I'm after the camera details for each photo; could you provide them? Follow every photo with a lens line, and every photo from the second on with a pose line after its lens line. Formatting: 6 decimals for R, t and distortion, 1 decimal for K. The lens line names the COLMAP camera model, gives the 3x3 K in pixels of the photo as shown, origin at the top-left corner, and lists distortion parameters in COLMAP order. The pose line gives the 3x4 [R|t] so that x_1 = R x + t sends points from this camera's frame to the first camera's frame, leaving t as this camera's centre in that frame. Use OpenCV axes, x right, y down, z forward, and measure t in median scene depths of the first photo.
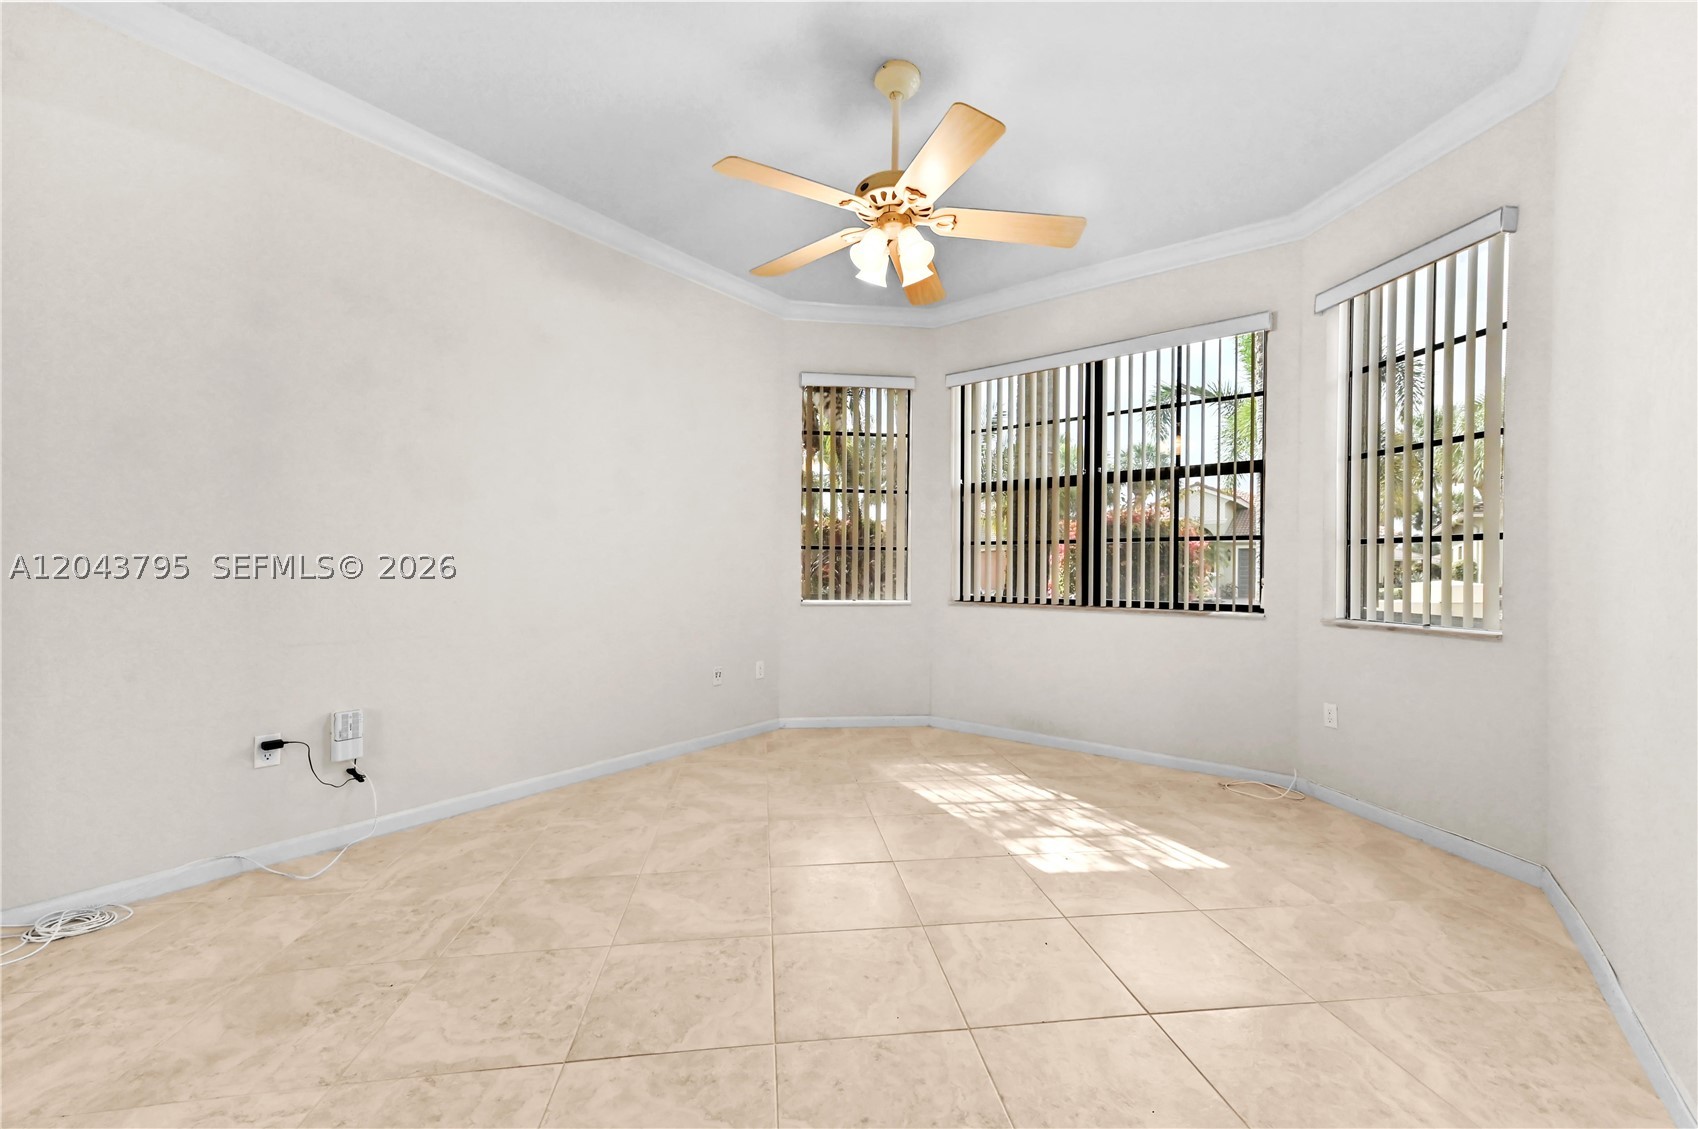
lens RADIAL K [[665.6, 0, 845.4], [0, 665.6, 574.5], [0, 0, 1]] dist [0.017070, 0.000090]
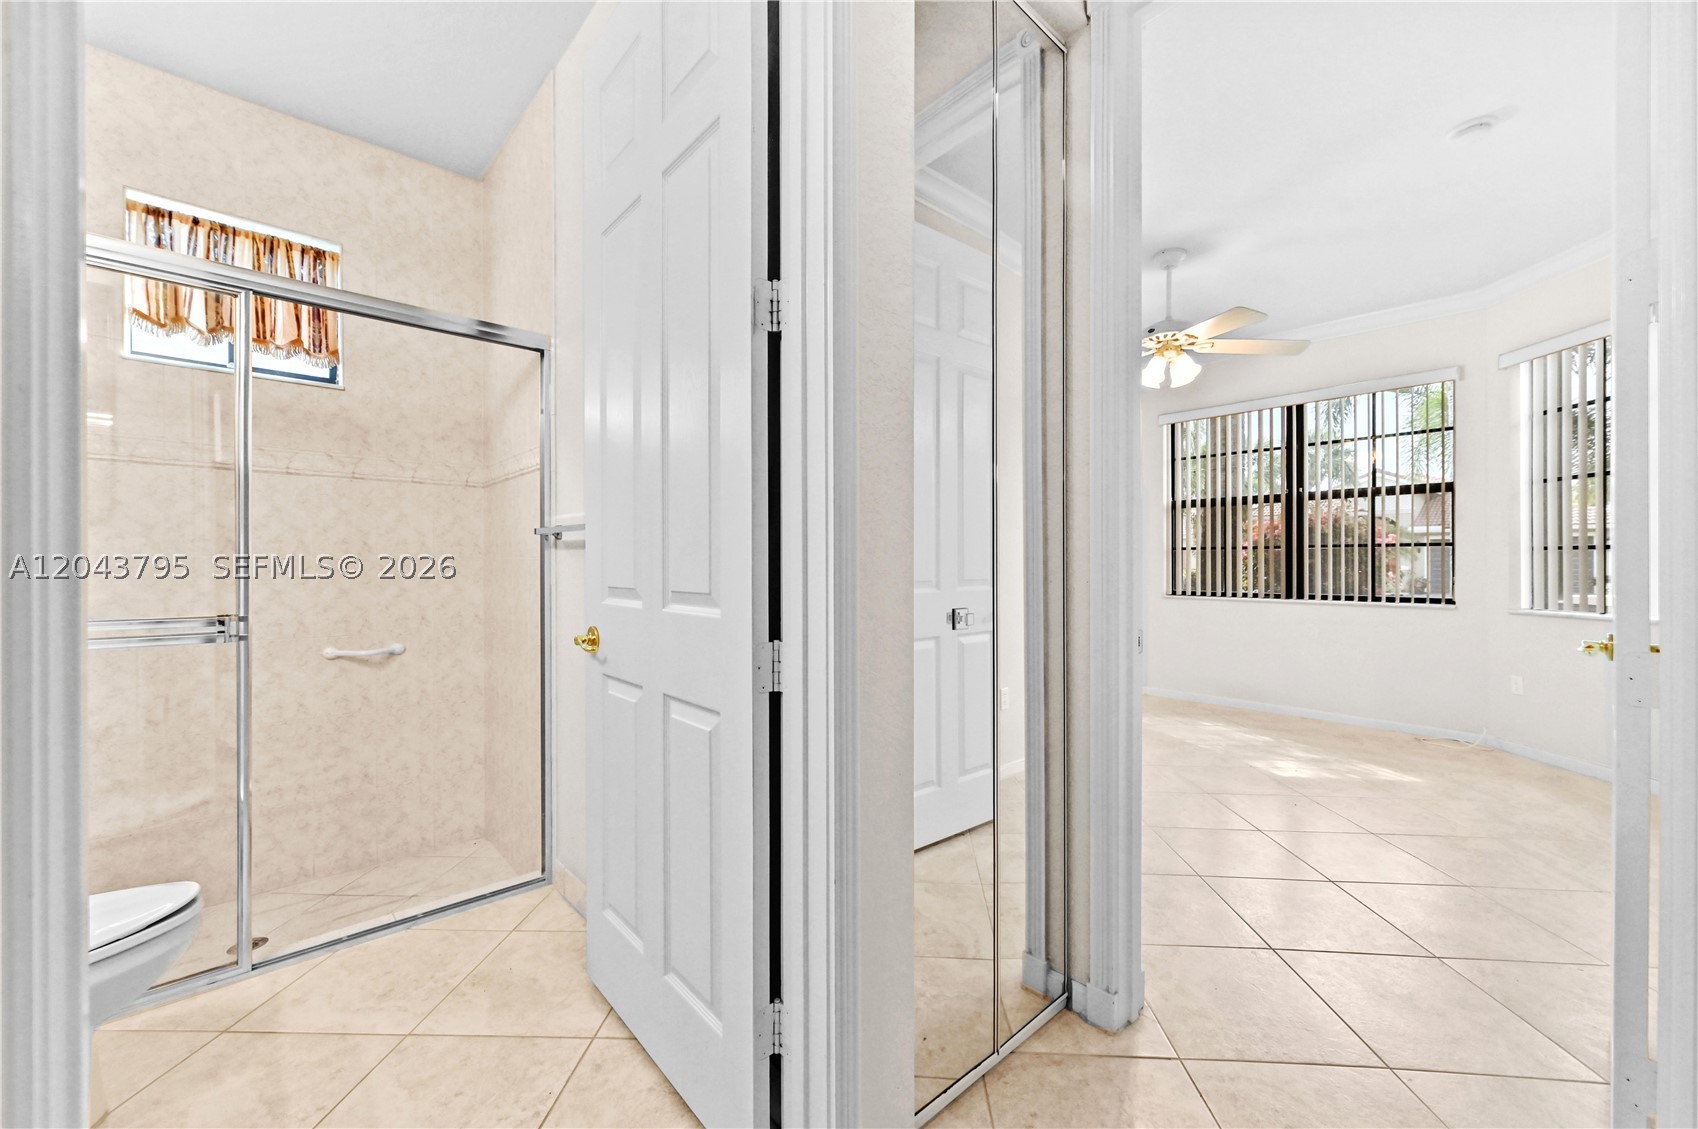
lens RADIAL K [[630.0, 0, 849.0], [0, 630.0, 564.5], [0, 0, 1]] dist [-0.000213, -0.000035]
pose [[0.977238, -0.005685, -0.212068, -0.215589], [0.004526, 0.999972, -0.005949, -0.014660], [0.212096, 0.004853, 0.977237, -0.361202]]
